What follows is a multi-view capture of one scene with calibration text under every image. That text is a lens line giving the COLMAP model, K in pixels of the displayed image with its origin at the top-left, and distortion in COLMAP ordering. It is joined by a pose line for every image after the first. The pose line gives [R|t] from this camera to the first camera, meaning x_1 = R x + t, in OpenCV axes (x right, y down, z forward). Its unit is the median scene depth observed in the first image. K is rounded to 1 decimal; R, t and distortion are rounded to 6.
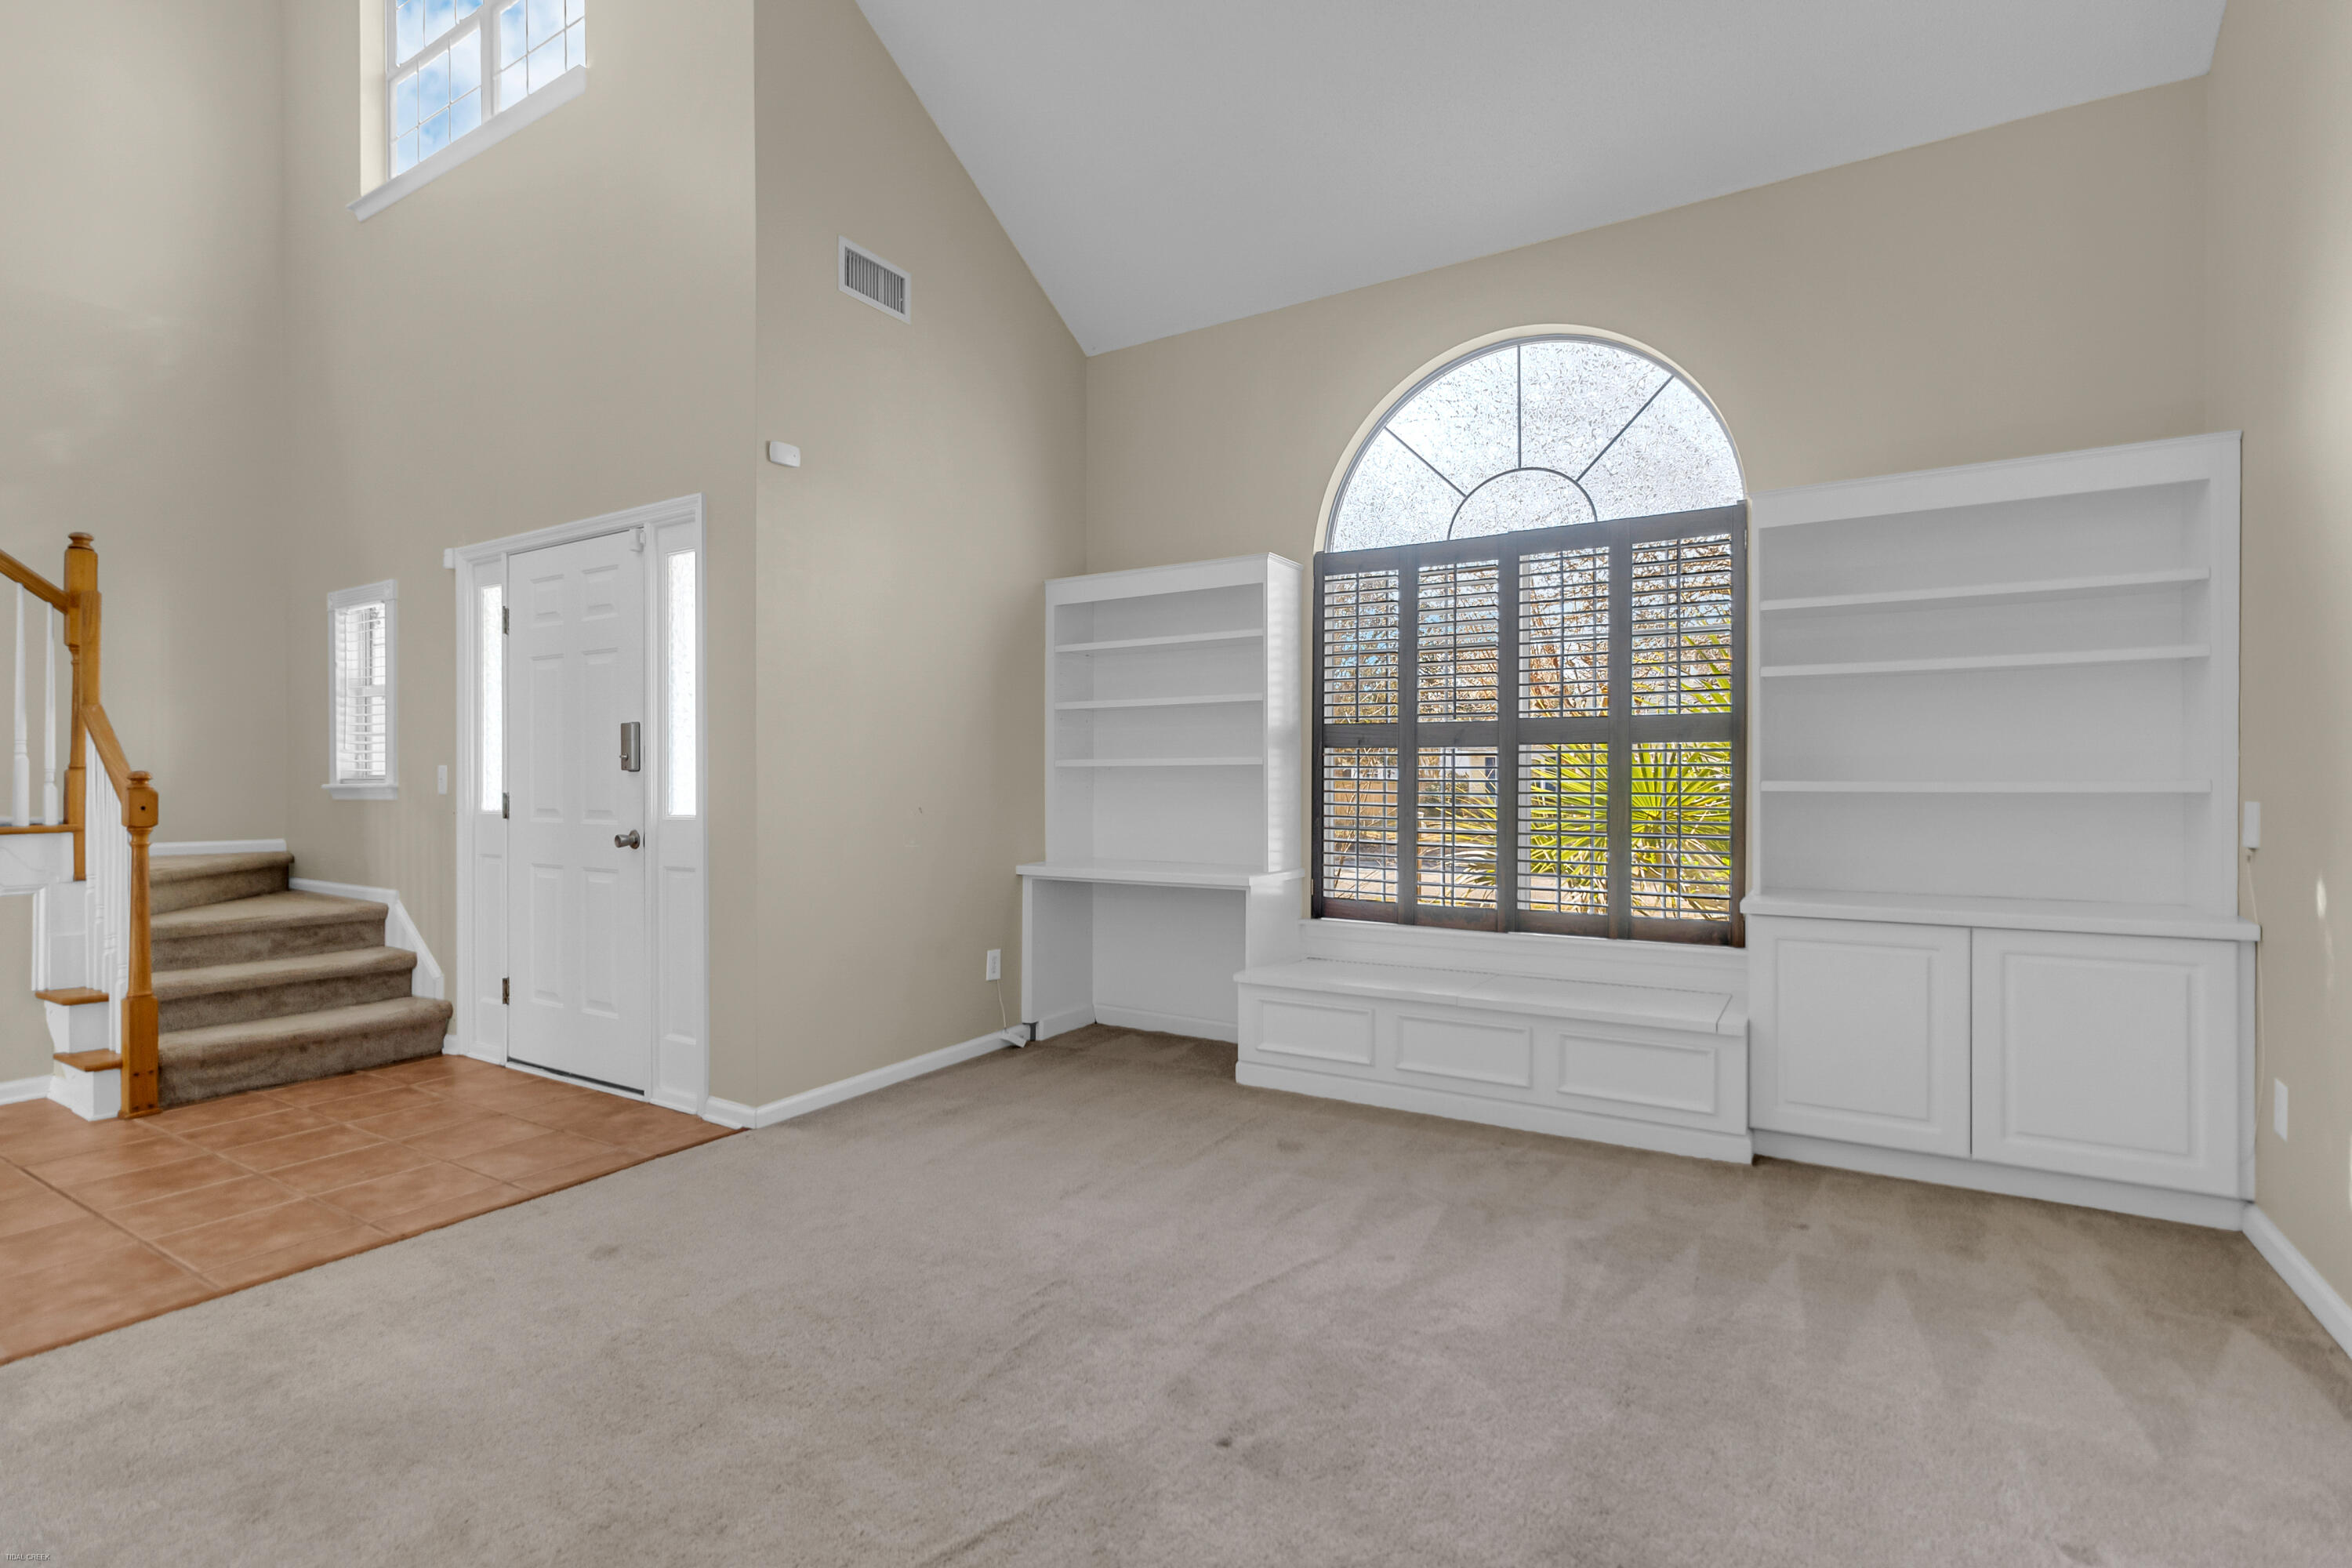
lens RADIAL K [[1113.8, 0, 1160.1], [0, 1113.8, 784.3], [0, 0, 1]] dist [-0.004789, 0.000054]
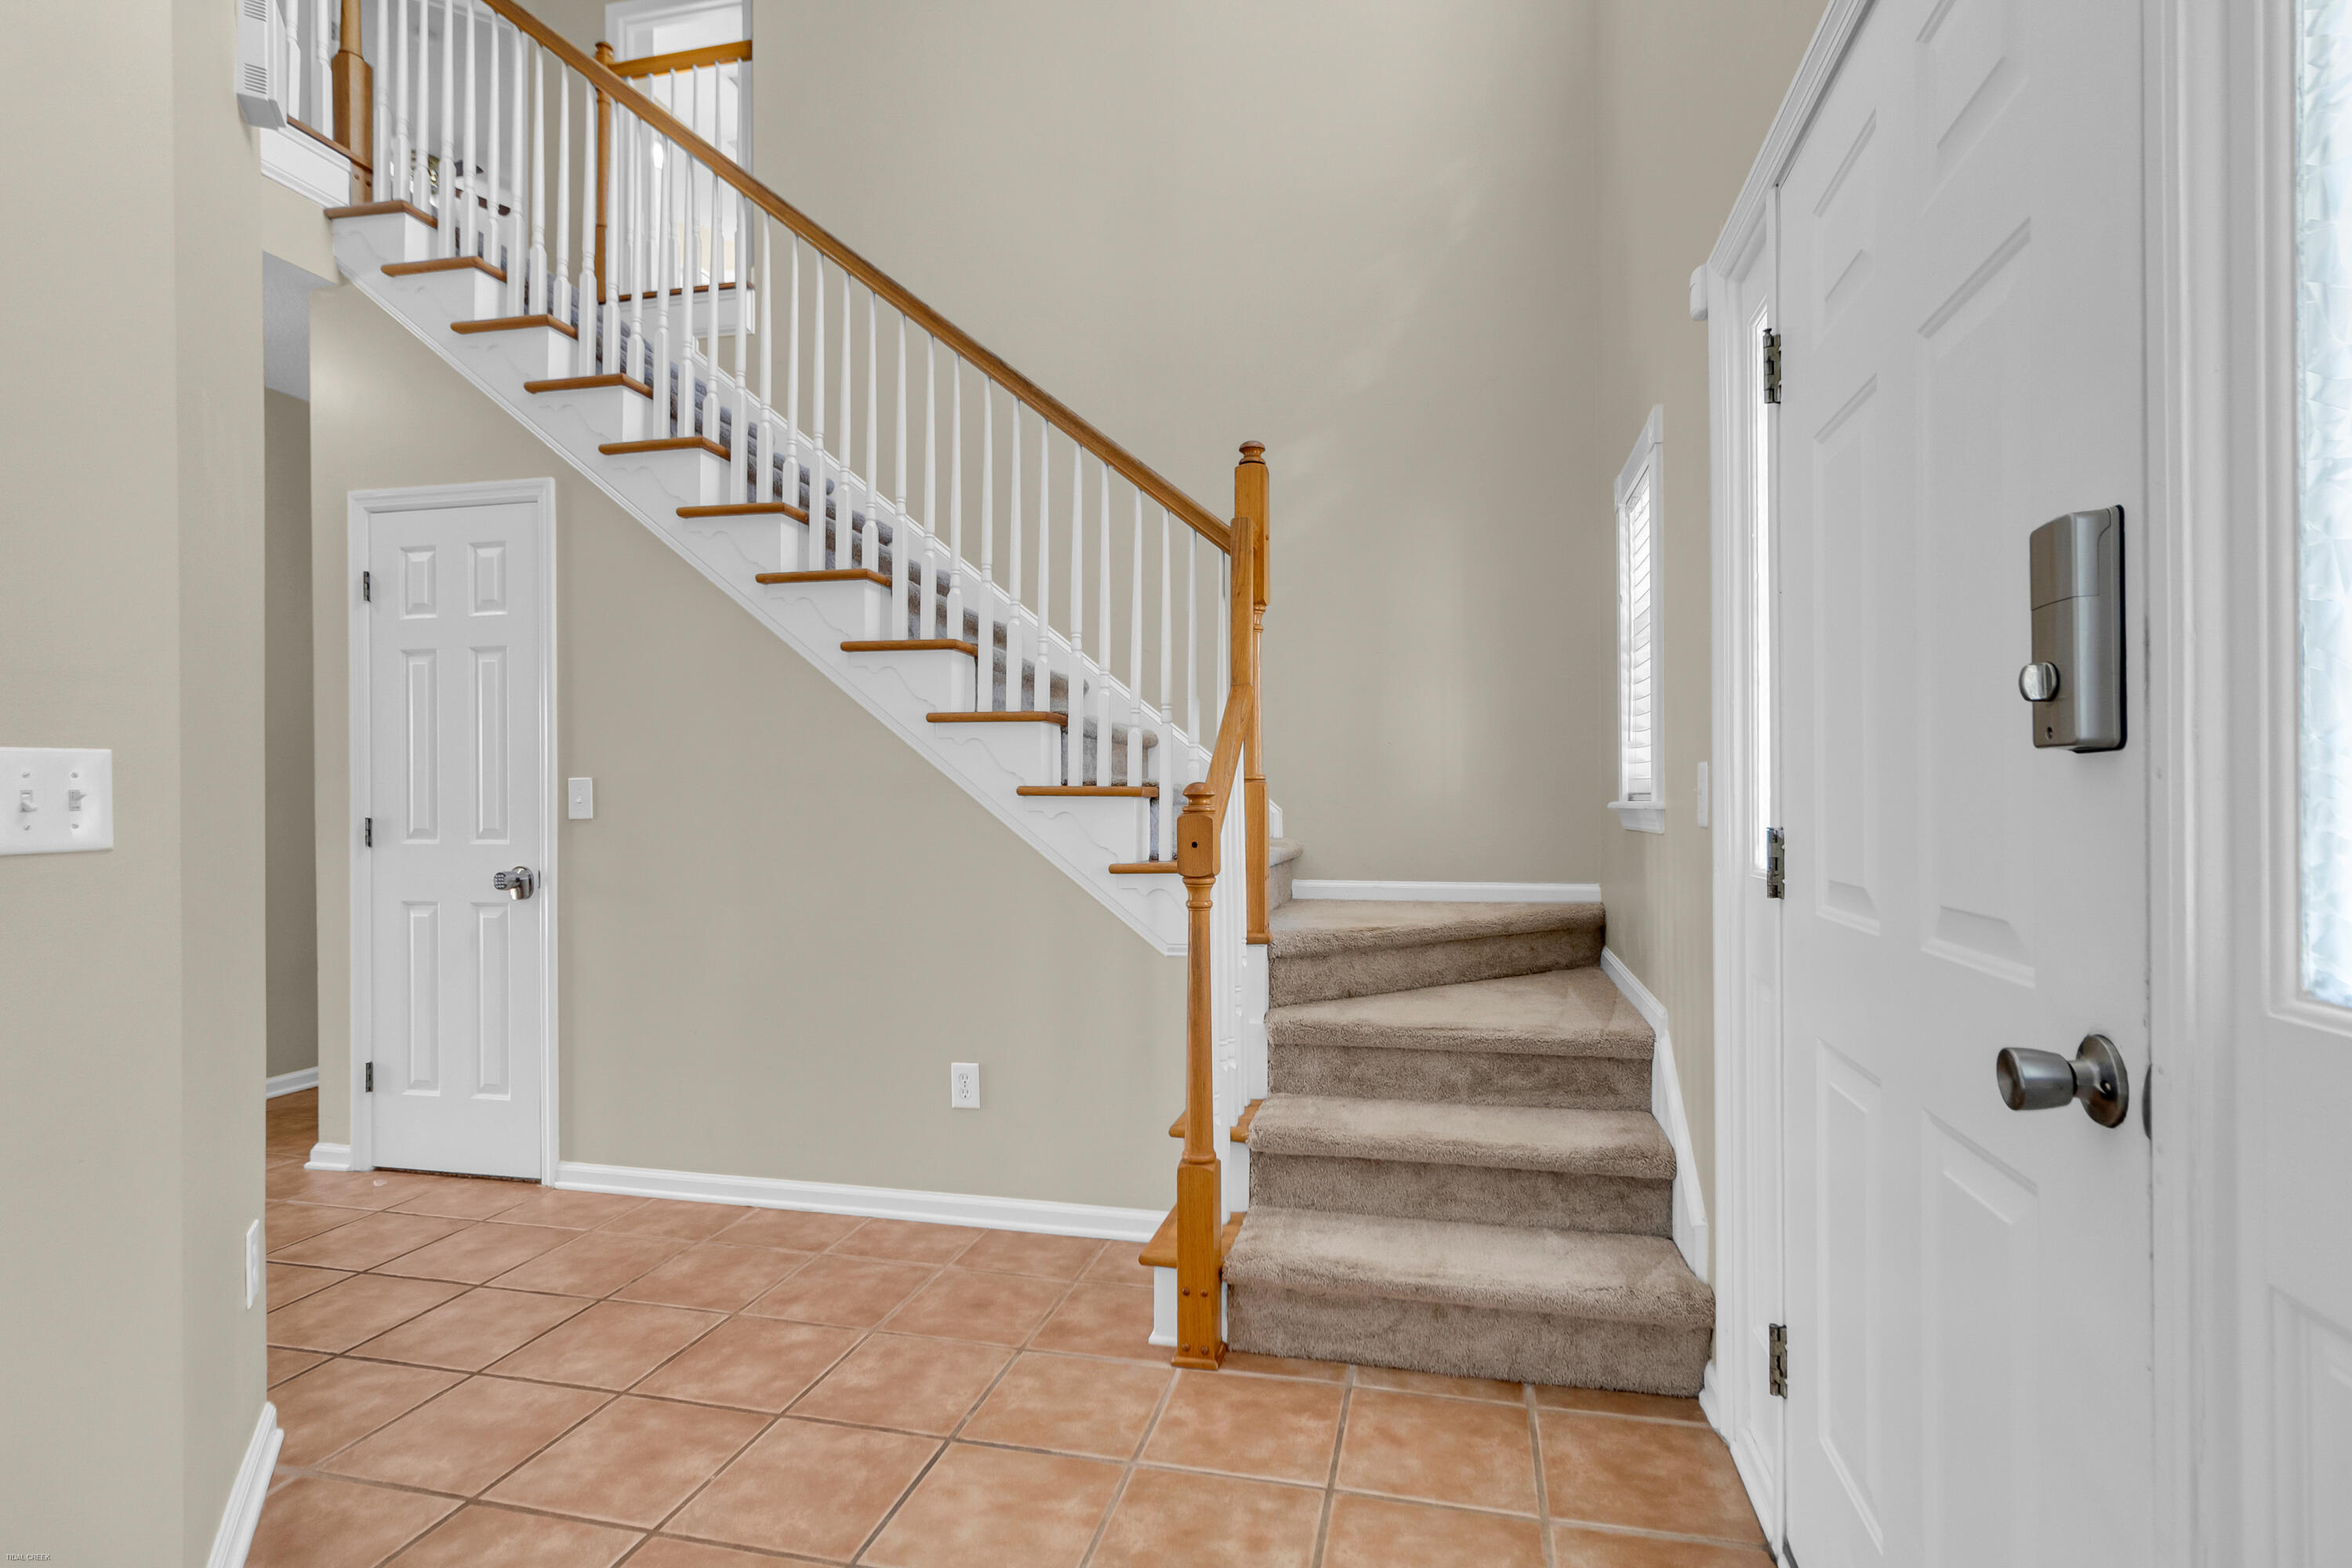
lens RADIAL K [[1113.8, 0, 1241.6], [0, 1113.8, 791.9], [0, 0, 1]] dist [-0.004789, 0.000054]
pose [[0.348703, -0.004523, -0.937223, -0.328575], [0.000951, 0.999990, -0.004472, -0.003436], [0.937233, 0.000668, 0.348703, 0.764610]]
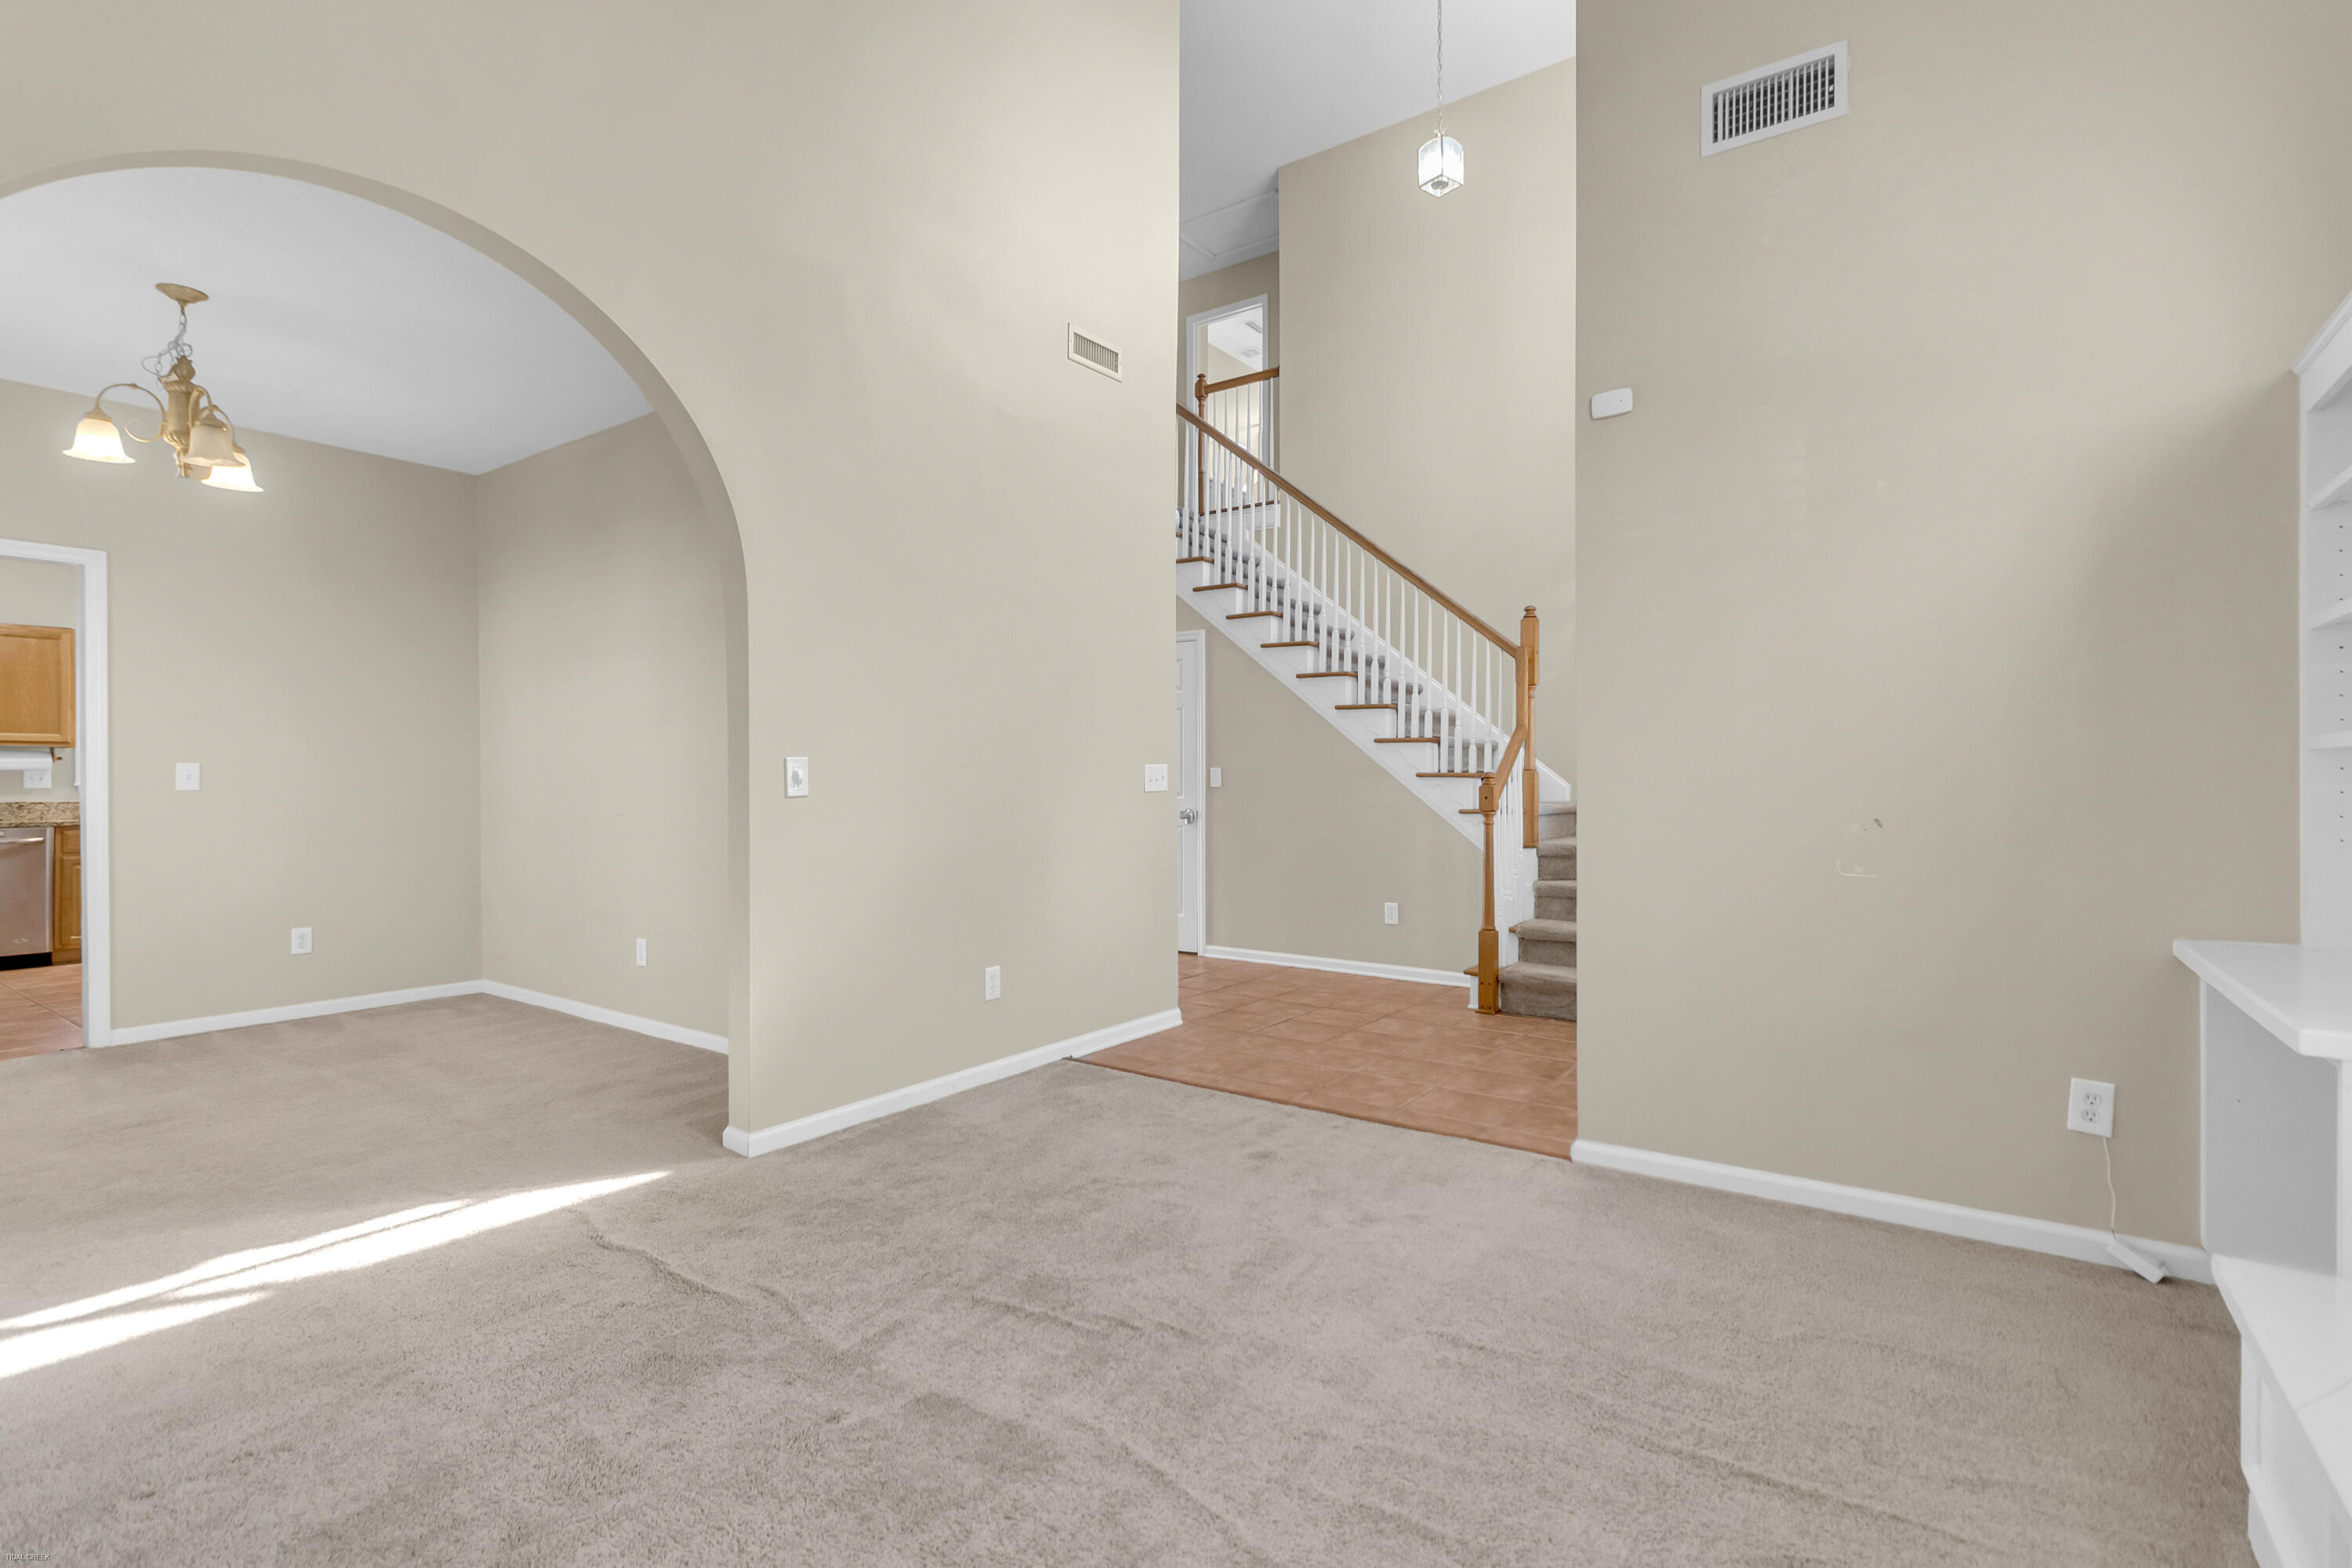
lens RADIAL K [[1113.8, 0, 1174.8], [0, 1113.8, 780.0], [0, 0, 1]] dist [-0.004789, 0.000054]
pose [[-0.074409, 0.003402, -0.997222, 0.507759], [-0.002090, 0.999991, 0.003568, -0.005055], [0.997226, 0.002350, -0.074401, 0.661379]]
